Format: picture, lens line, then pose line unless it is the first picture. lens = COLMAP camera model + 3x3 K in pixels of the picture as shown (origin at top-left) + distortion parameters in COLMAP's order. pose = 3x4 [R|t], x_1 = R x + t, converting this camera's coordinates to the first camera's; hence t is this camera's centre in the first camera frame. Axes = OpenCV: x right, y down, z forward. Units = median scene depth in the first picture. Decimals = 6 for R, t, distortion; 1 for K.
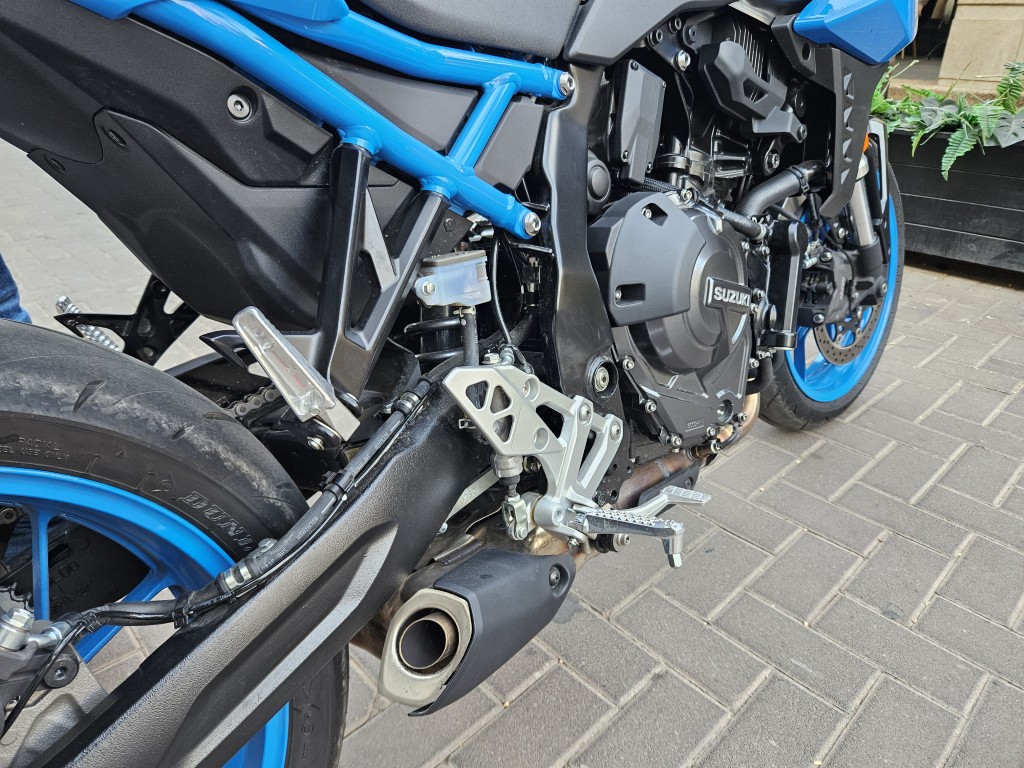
lens RADIAL K [[706.4, 0, 510.6], [0, 706.4, 385.9], [0, 0, 1]] dist [0.008721, -0.012117]
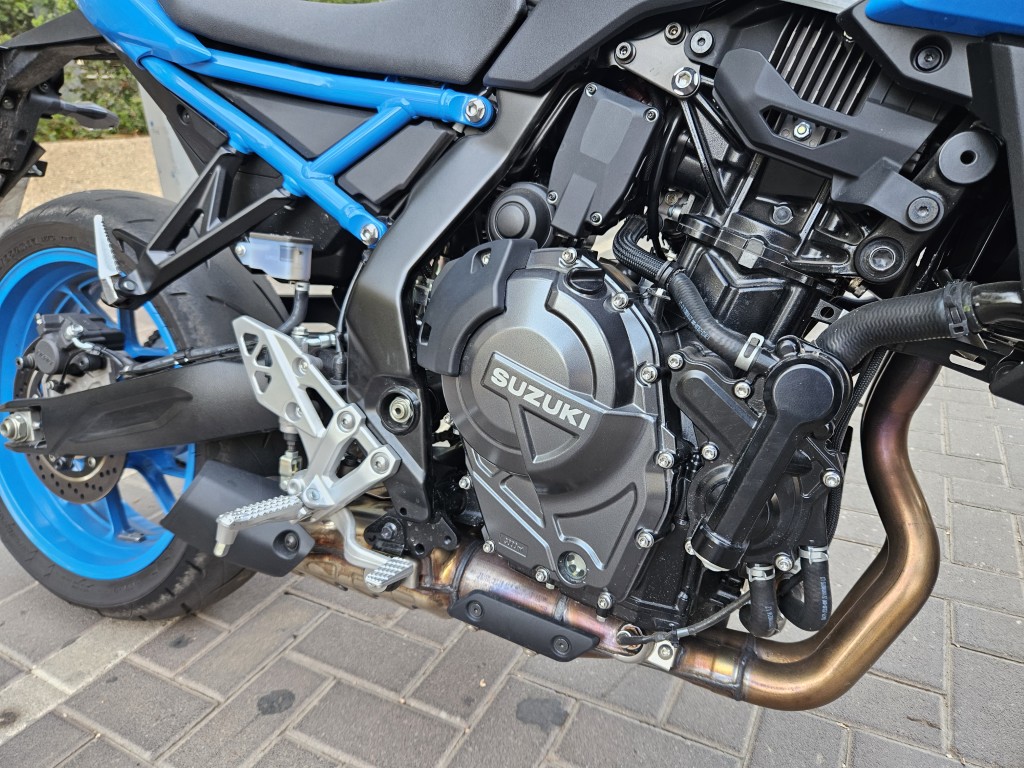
lens RADIAL K [[706.4, 0, 517.0], [0, 706.4, 383.6], [0, 0, 1]] dist [0.008721, -0.012117]
pose [[0.321173, 0.335165, -0.885727, 1.063598], [-0.401906, 0.895114, 0.192982, -0.303420], [0.857508, 0.293999, 0.422191, 0.757475]]
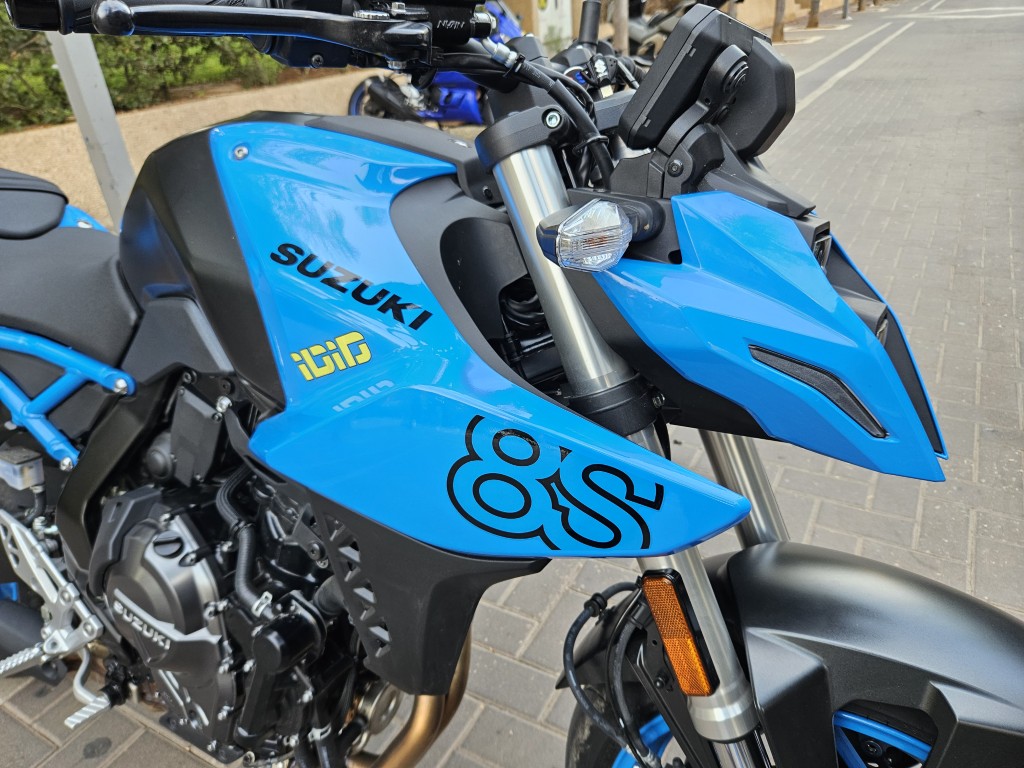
lens RADIAL K [[706.4, 0, 513.8], [0, 706.4, 383.7], [0, 0, 1]] dist [0.008721, -0.012117]
pose [[0.288531, 0.436984, -0.851936, 1.367761], [-0.367747, 0.872108, 0.322784, -1.108110], [0.884032, 0.220164, 0.412330, 1.104835]]
